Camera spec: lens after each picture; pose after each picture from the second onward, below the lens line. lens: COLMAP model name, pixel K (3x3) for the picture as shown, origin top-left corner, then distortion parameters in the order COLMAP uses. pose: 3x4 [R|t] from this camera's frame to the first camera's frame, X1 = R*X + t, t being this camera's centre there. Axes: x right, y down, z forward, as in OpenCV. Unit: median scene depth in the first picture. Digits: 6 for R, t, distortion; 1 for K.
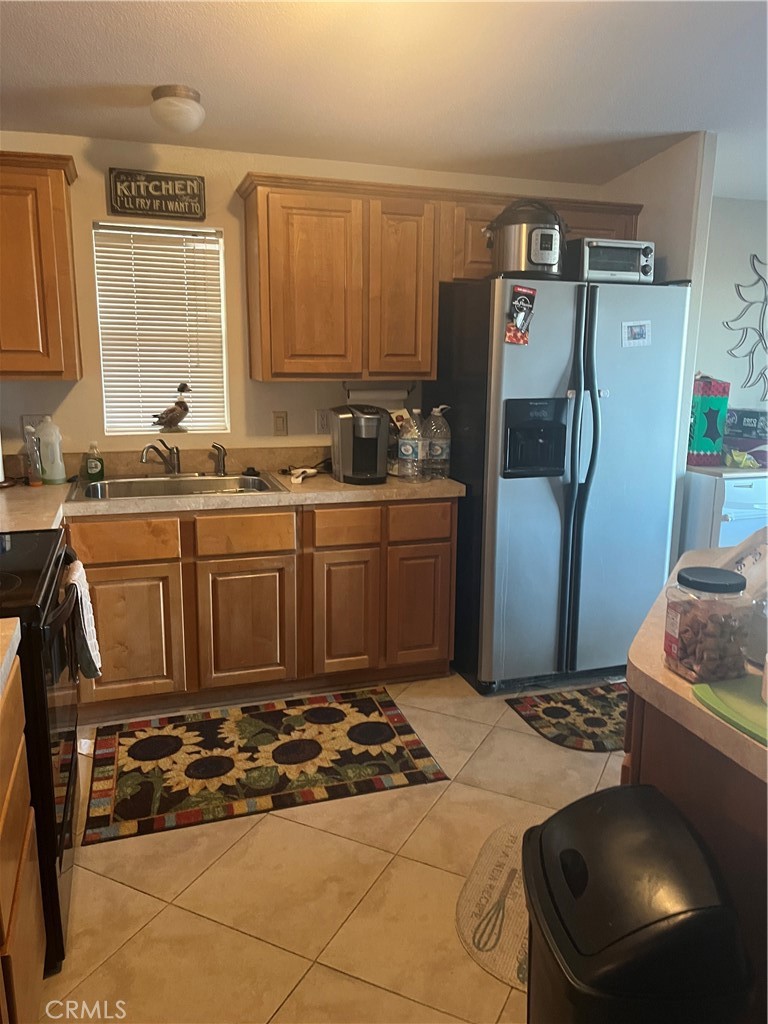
lens RADIAL K [[790.7, 0, 384.0], [0, 790.7, 512.0], [0, 0, 1]] dist [0.038381, -0.007824]
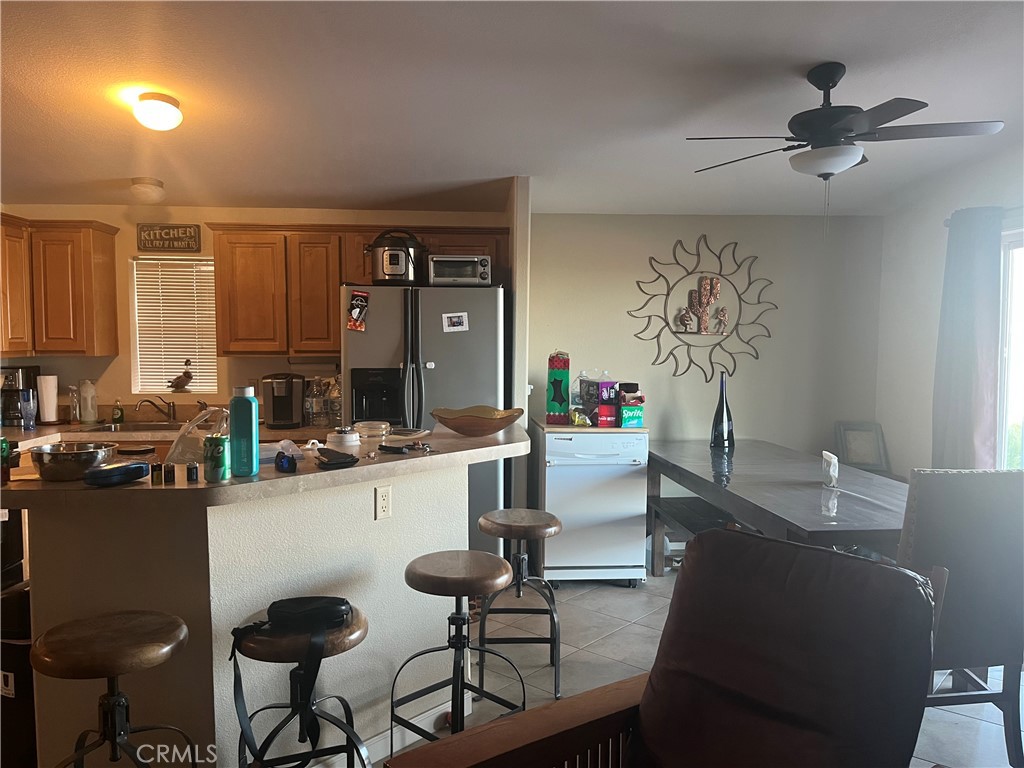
lens RADIAL K [[790.7, 0, 512.0], [0, 790.7, 384.0], [0, 0, 1]] dist [0.038381, -0.007824]
pose [[0.964468, 0.005978, -0.264132, 0.754512], [-0.043835, 0.989509, -0.137664, 0.061393], [0.260538, 0.144351, 0.954611, -0.246647]]
